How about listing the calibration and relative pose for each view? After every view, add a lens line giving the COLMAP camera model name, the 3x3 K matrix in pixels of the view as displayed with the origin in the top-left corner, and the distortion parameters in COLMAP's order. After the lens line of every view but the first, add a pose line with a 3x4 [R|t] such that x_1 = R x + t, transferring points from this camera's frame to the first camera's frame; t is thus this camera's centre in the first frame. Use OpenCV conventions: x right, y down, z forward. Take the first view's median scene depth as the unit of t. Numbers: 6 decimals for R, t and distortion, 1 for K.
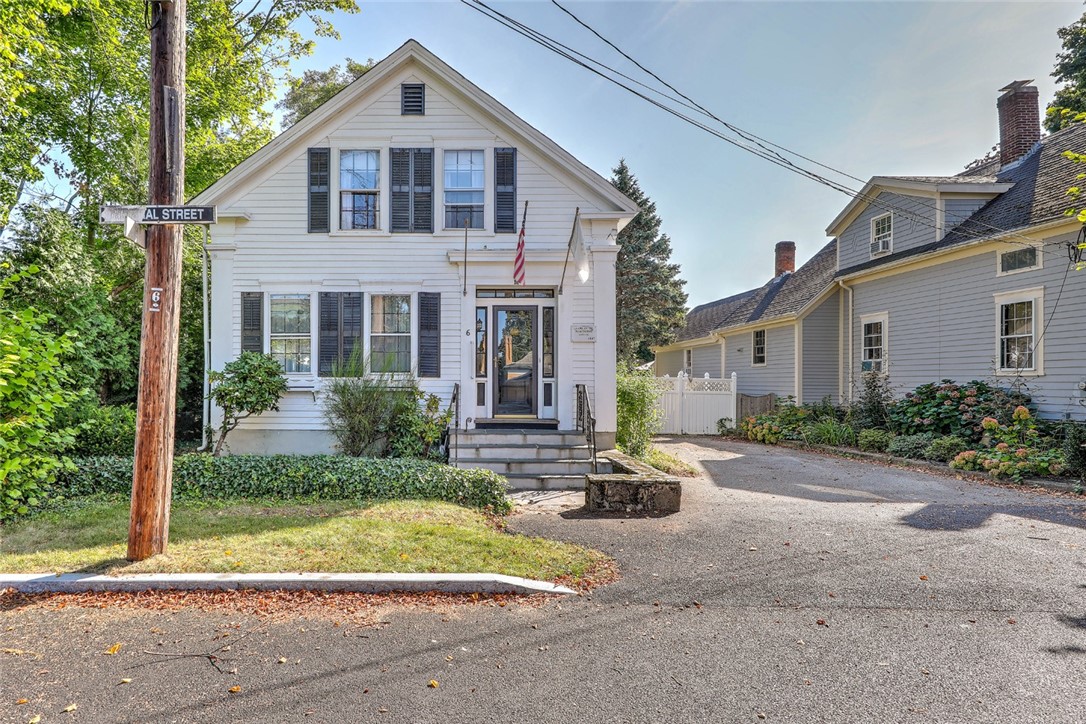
lens RADIAL K [[545.9, 0, 517.4], [0, 545.9, 366.7], [0, 0, 1]] dist [0.005737, 0.000779]
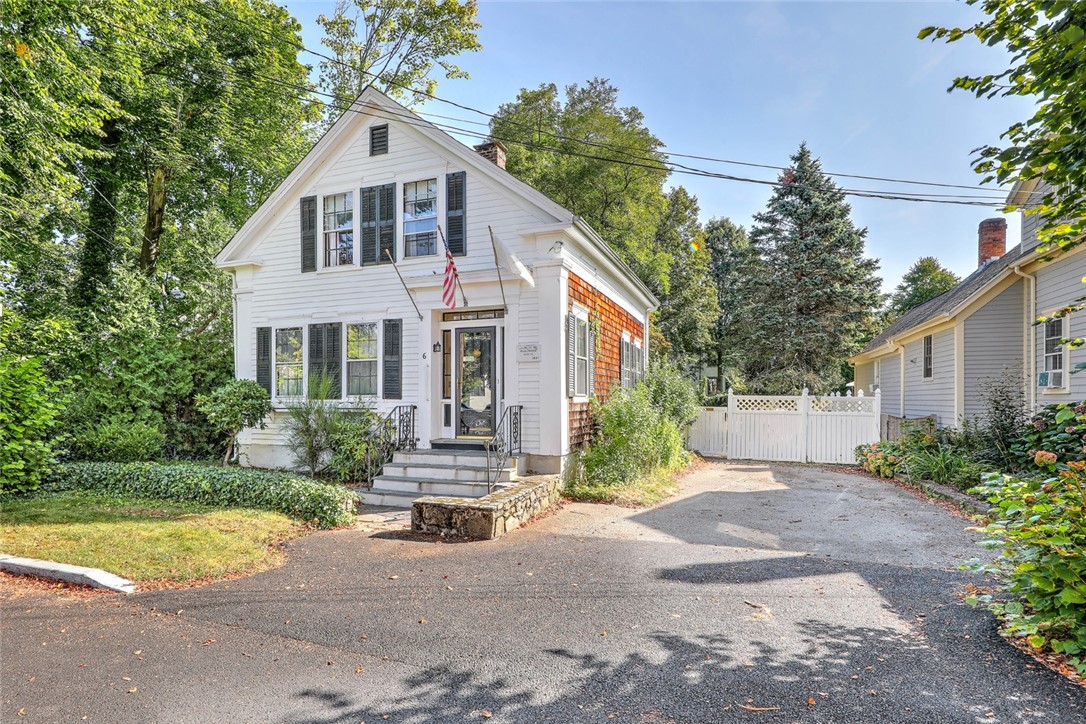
lens RADIAL K [[562.9, 0, 540.9], [0, 562.9, 386.6], [0, 0, 1]] dist [0.003821, 0.000714]
pose [[0.937018, -0.012925, -0.349042, 0.487955], [0.013978, 0.999902, 0.000499, -0.001457], [0.349002, -0.005347, 0.937107, 0.073120]]
